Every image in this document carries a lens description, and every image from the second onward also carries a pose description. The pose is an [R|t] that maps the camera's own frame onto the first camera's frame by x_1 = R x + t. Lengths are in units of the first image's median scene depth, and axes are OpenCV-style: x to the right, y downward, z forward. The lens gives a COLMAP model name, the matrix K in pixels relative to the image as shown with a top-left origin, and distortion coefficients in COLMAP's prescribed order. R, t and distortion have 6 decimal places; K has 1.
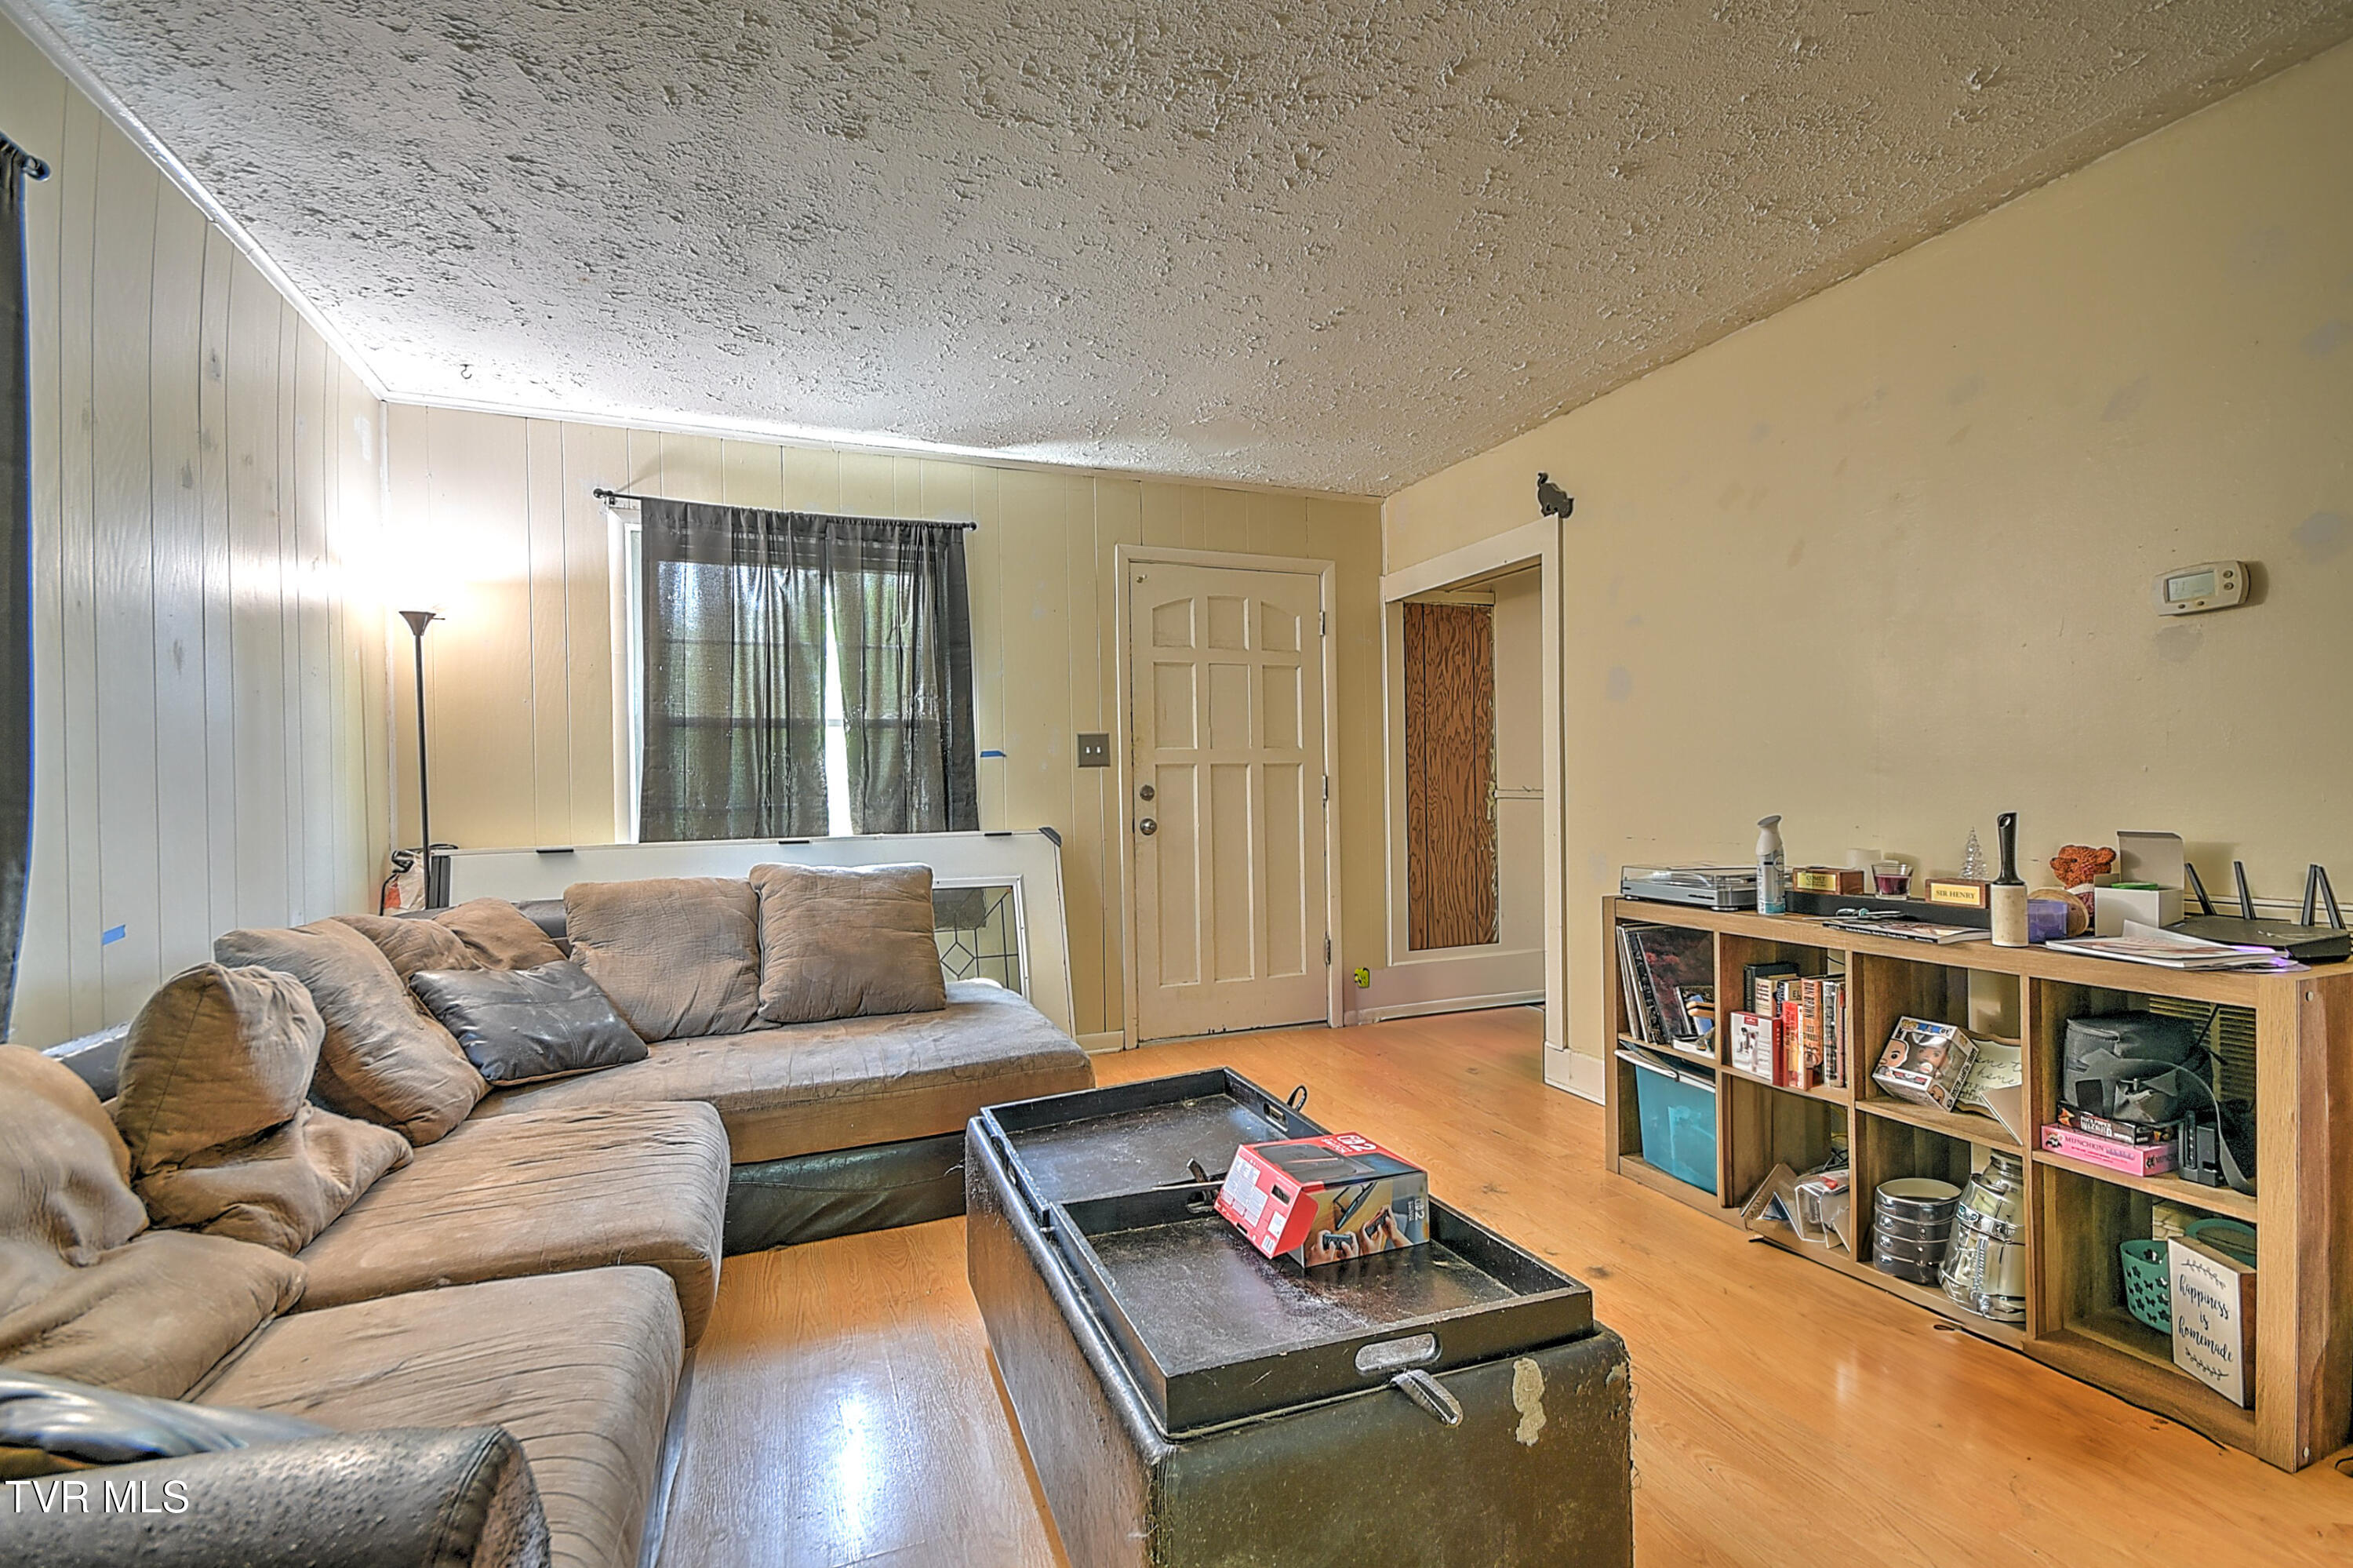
lens RADIAL K [[1041.1, 0, 1176.5], [0, 1041.1, 784.0], [0, 0, 1]] dist [0.027262, -0.013587]
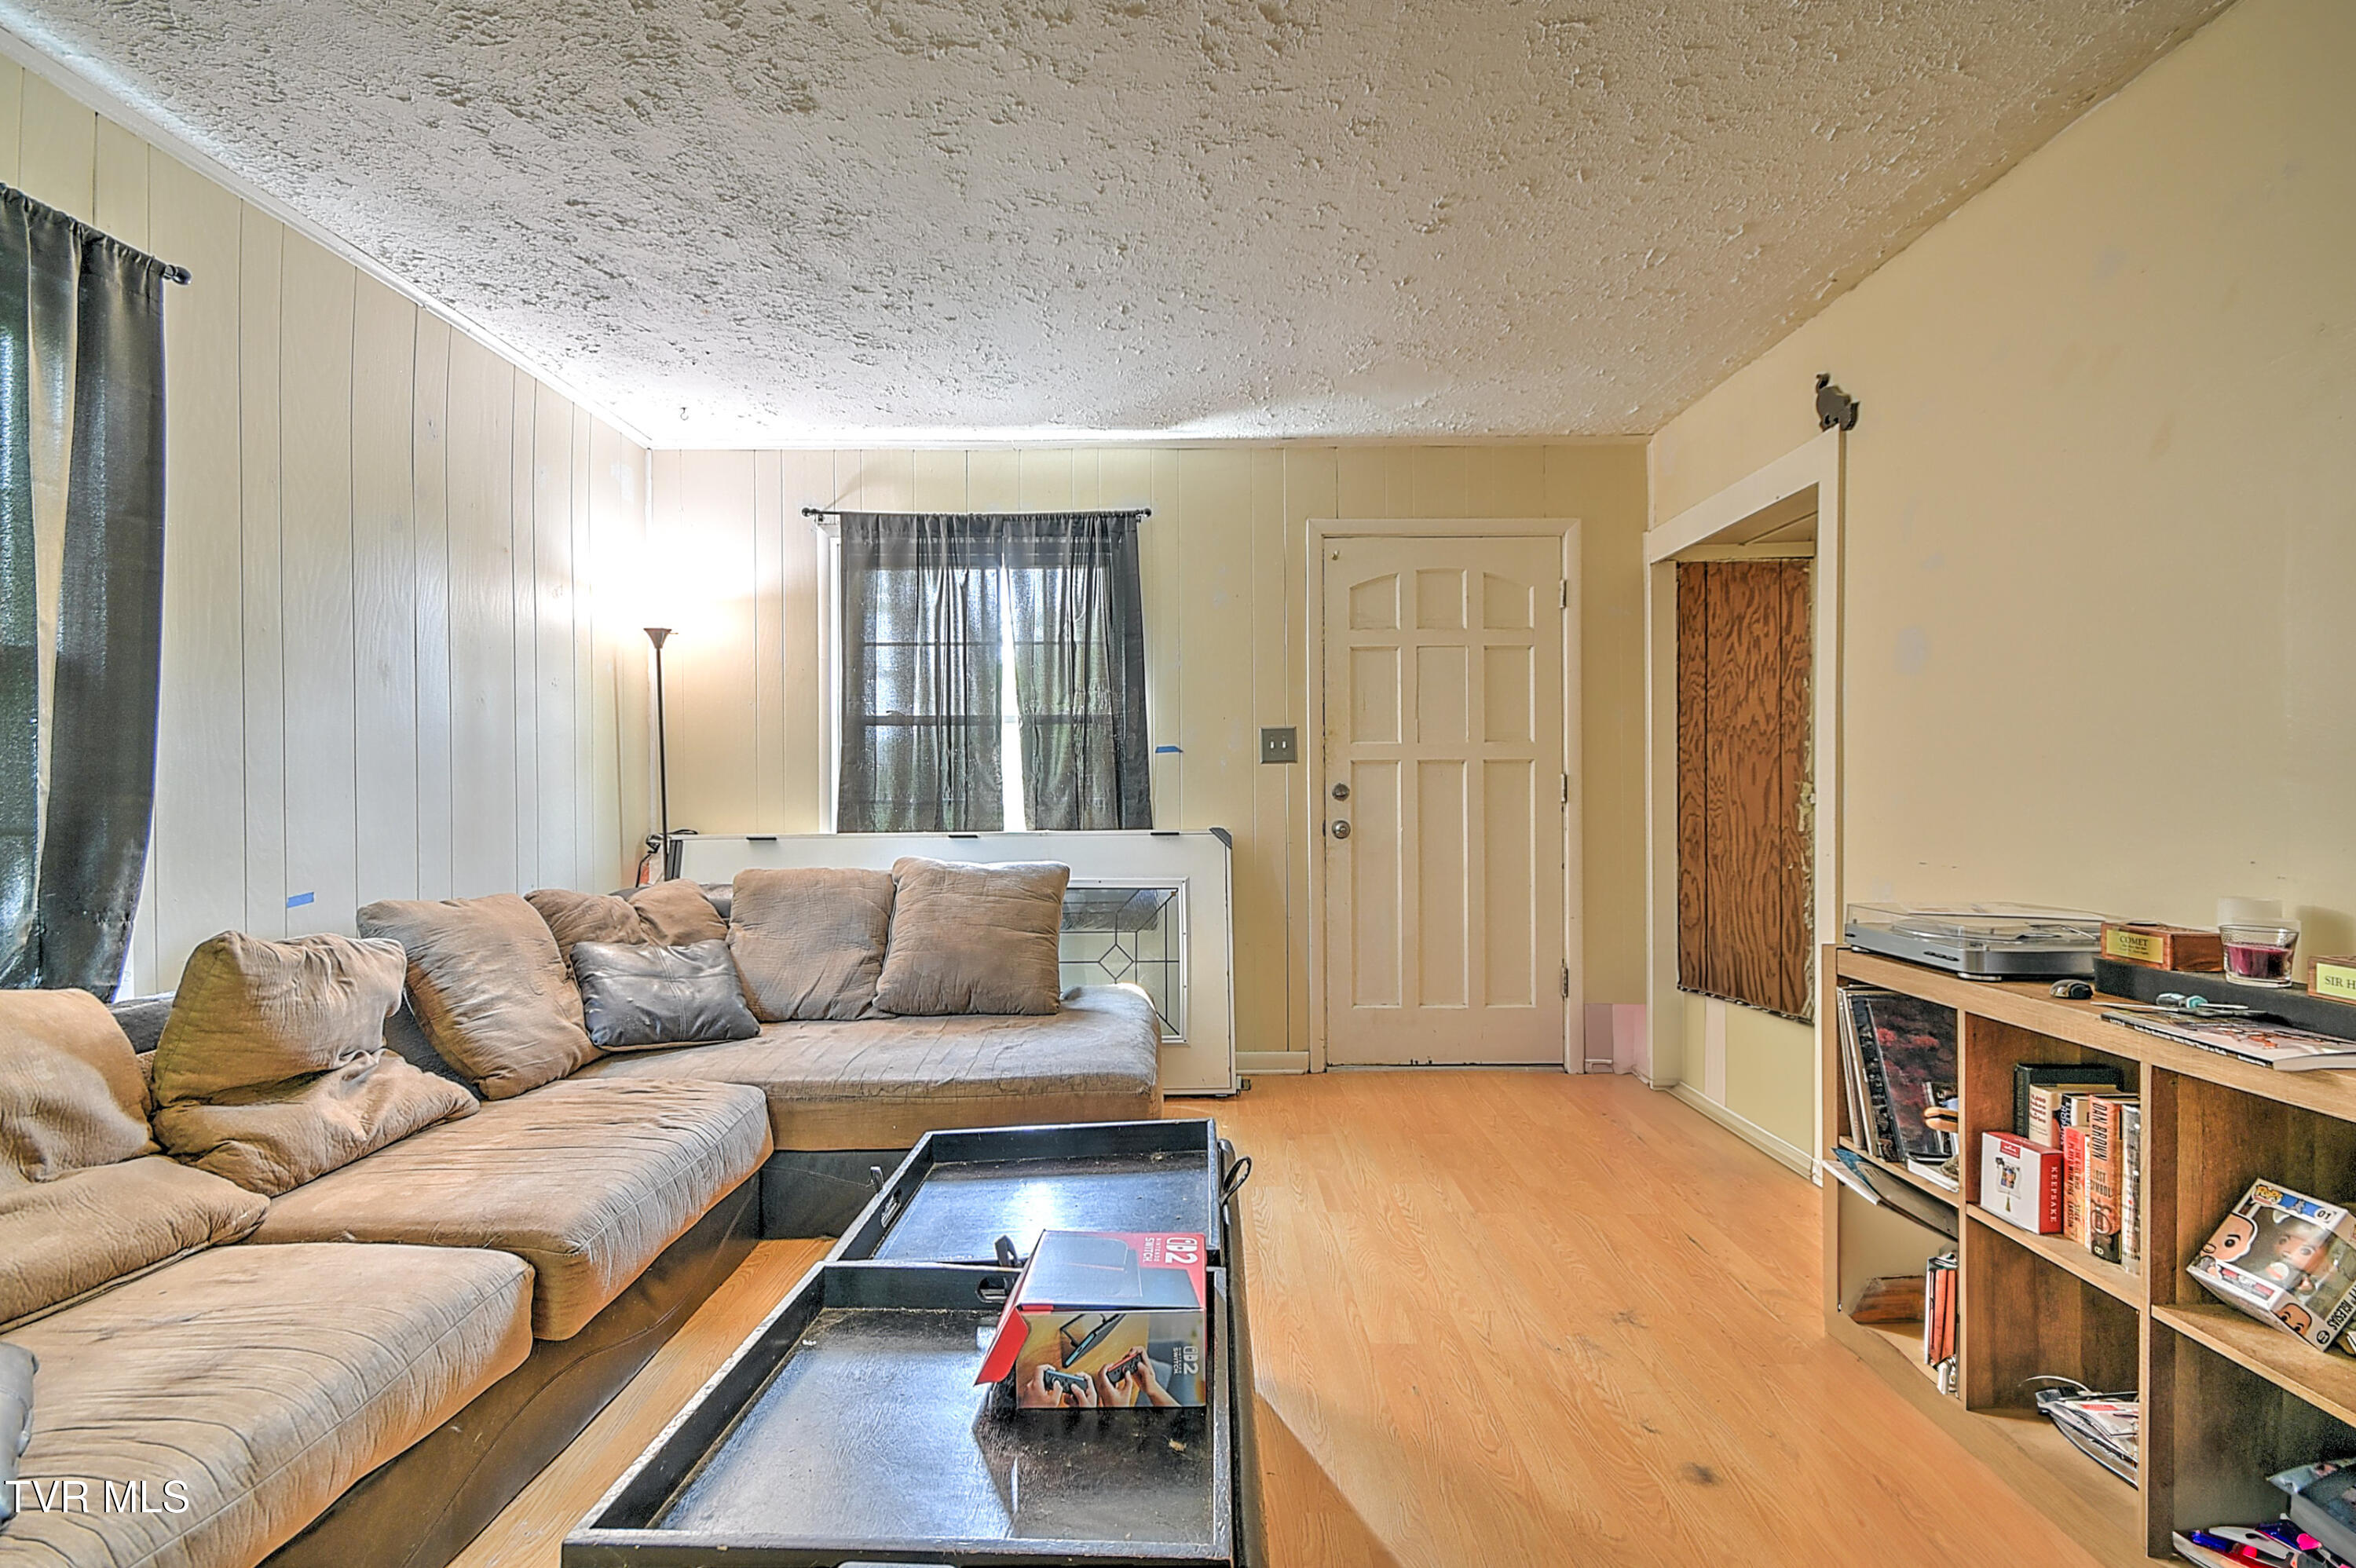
lens RADIAL K [[1042.3, 0, 1178.0], [0, 1042.3, 784.0], [0, 0, 1]] dist [0.027262, -0.013587]
pose [[0.929197, 0.009666, -0.369460, 0.266484], [-0.007835, 0.999948, 0.006457, -0.004922], [0.369503, -0.003105, 0.929224, 0.162750]]
